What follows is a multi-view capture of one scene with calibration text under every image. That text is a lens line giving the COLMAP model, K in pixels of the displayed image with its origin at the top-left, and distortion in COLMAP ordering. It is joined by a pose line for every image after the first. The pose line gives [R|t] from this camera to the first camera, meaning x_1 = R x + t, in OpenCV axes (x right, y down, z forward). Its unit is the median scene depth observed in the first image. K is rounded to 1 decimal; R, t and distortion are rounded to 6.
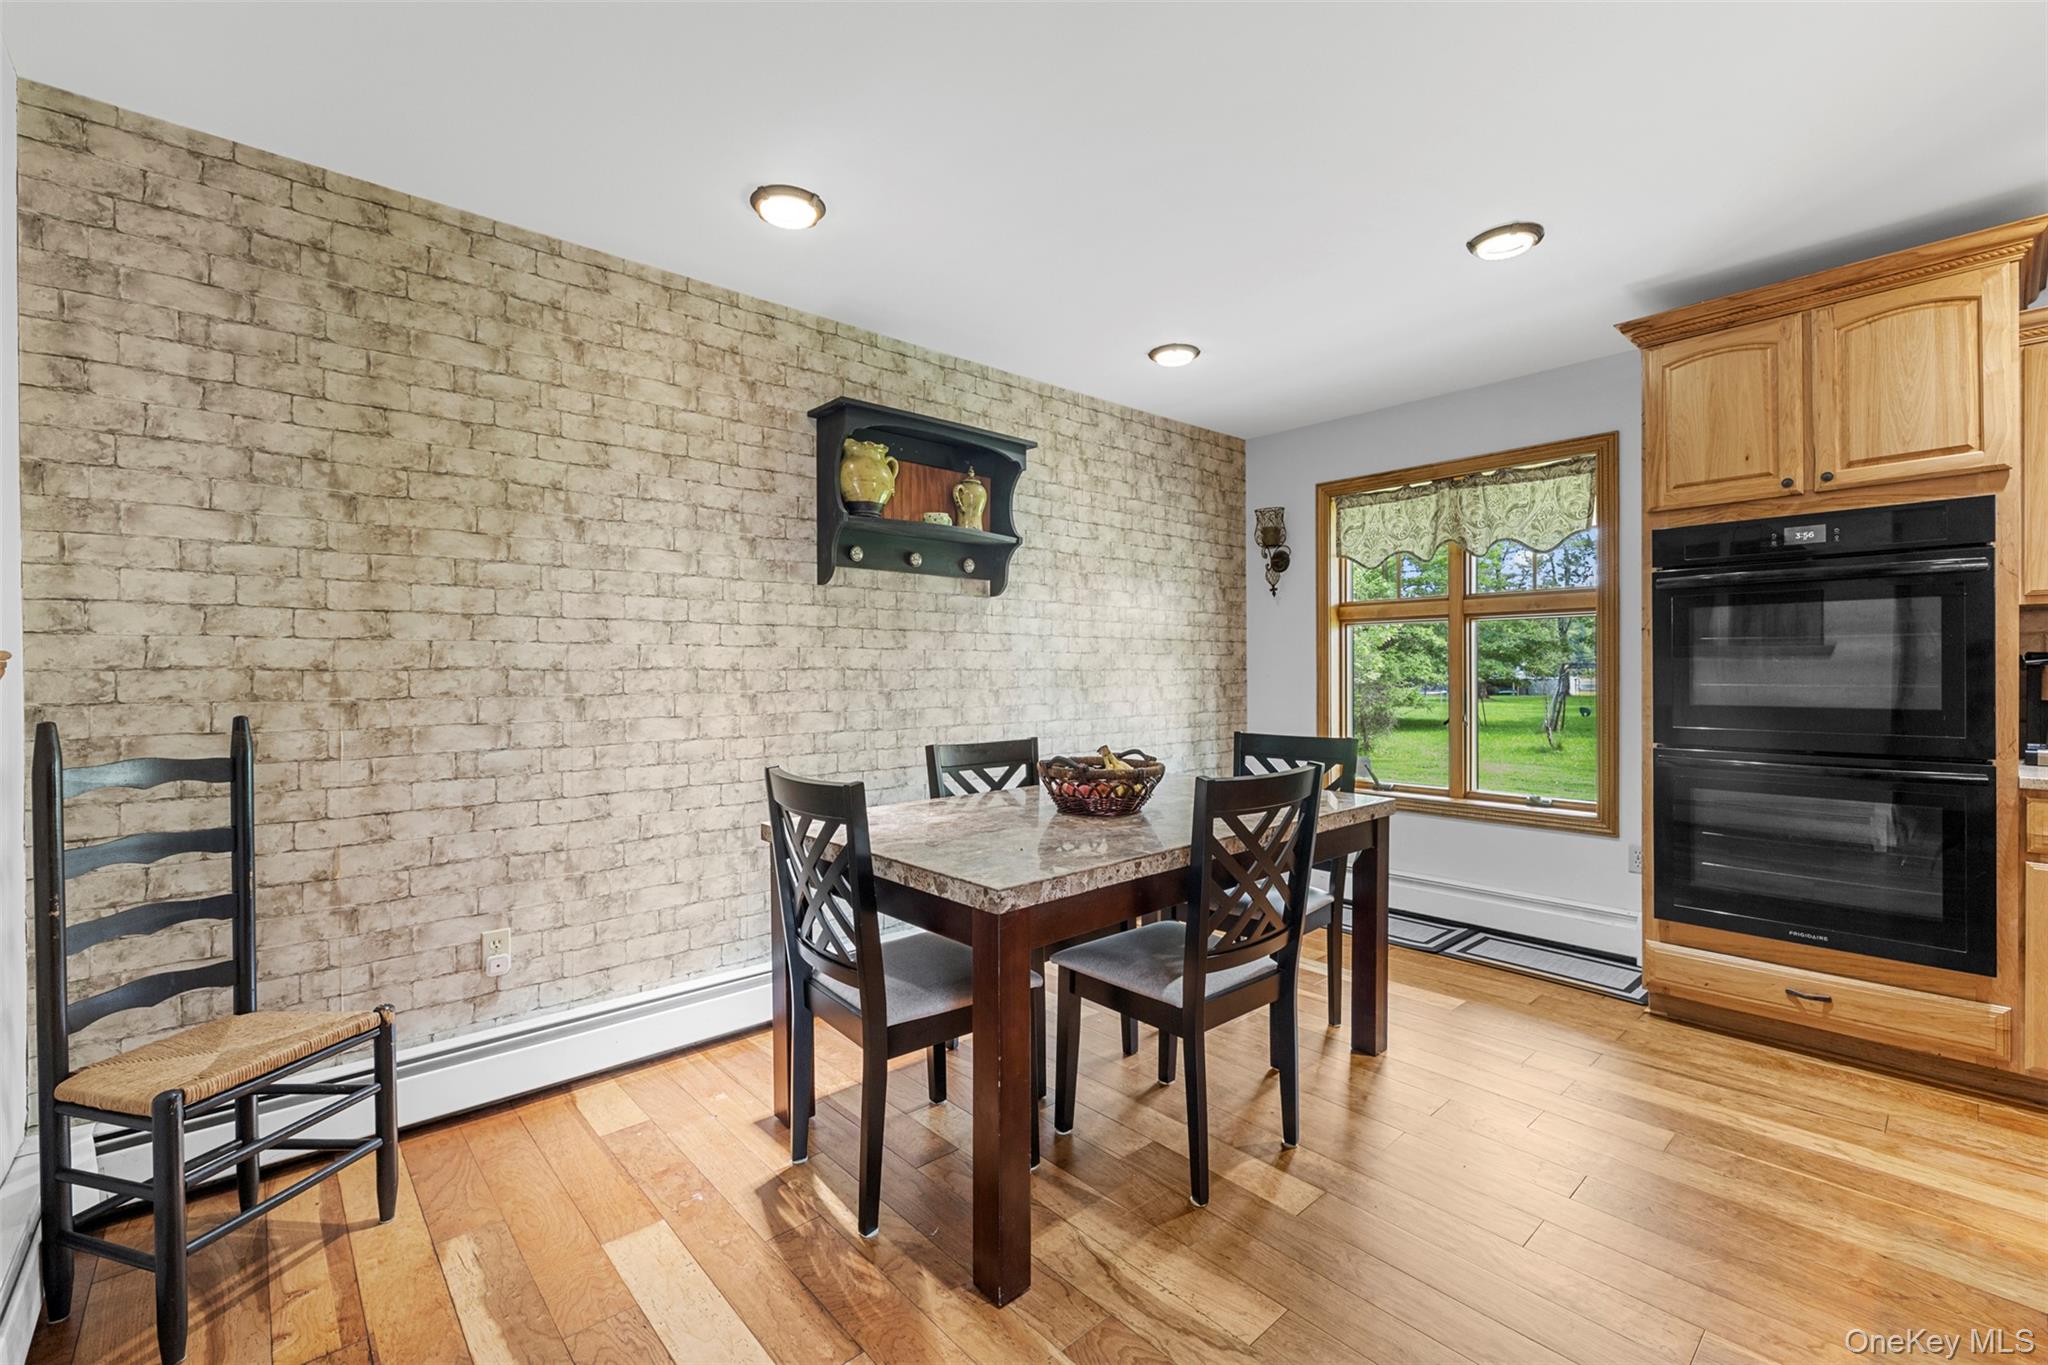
lens RADIAL K [[872.6, 0, 1026.3], [0, 872.6, 668.9], [0, 0, 1]] dist [0.003516, -0.001055]
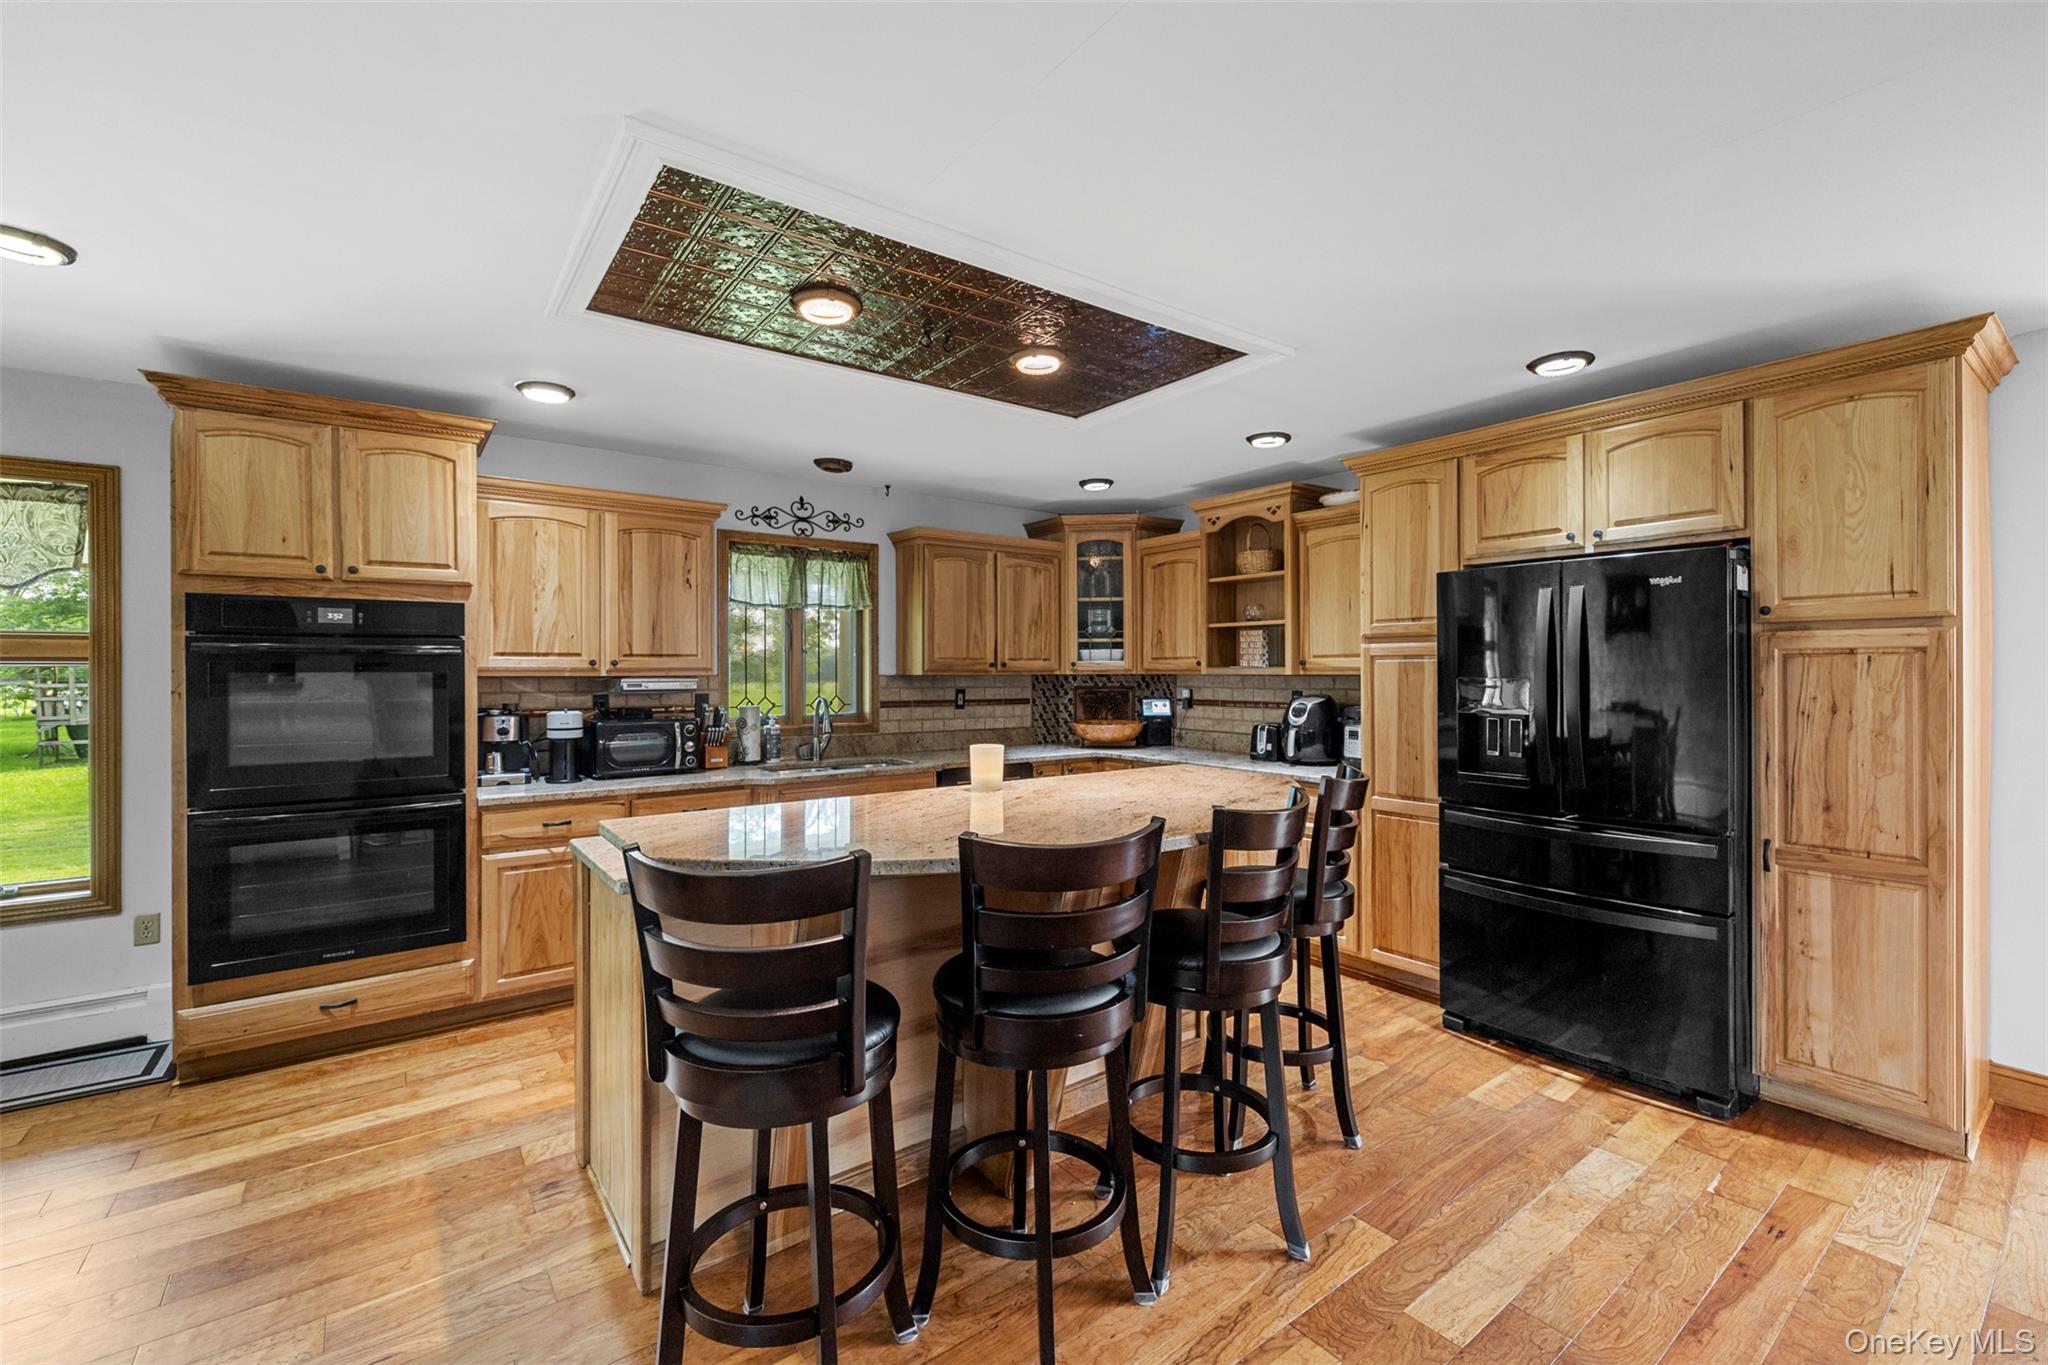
lens RADIAL K [[872.6, 0, 1034.6], [0, 872.6, 667.7], [0, 0, 1]] dist [0.003516, -0.001055]
pose [[0.086305, 0.001894, 0.996267, -0.205724], [0.004097, 0.999989, -0.002256, -0.076301], [-0.996260, 0.004276, 0.086296, -0.043891]]
